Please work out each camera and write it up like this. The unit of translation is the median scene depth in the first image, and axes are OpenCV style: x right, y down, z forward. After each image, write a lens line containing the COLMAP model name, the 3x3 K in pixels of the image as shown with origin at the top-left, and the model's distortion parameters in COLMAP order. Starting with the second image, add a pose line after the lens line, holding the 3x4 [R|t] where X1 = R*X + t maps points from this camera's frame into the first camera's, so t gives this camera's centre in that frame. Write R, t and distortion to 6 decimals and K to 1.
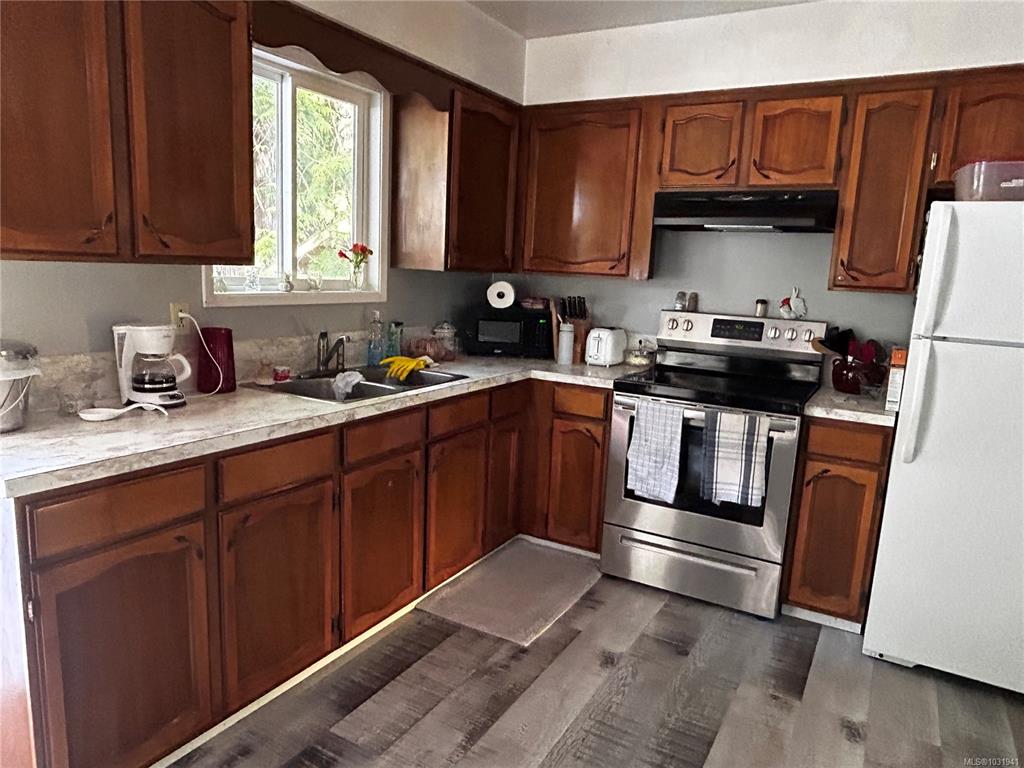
lens RADIAL K [[683.4, 0, 511.5], [0, 683.4, 386.2], [0, 0, 1]] dist [0.003684, -0.007509]
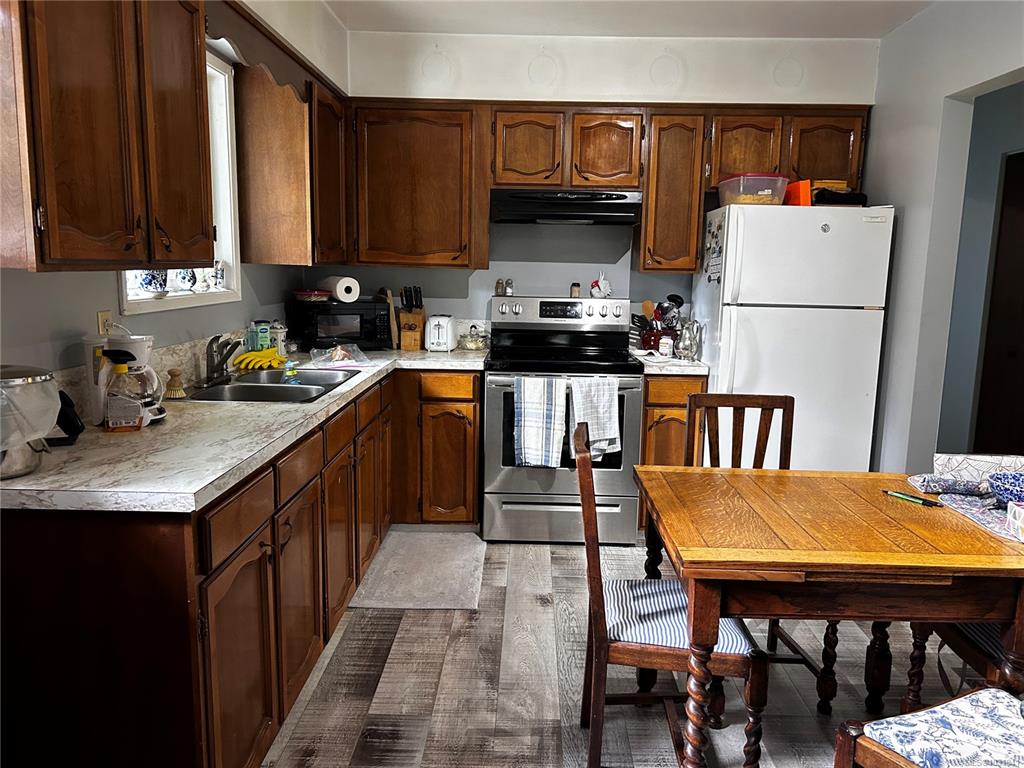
lens RADIAL K [[761.2, 0, 512.1], [0, 761.2, 383.8], [0, 0, 1]] dist [0.039125, 0.001322]
pose [[0.877061, -0.103044, 0.469197, -0.388070], [0.102618, 0.994366, 0.026558, -0.001226], [-0.469290, 0.024855, 0.882694, -0.095840]]
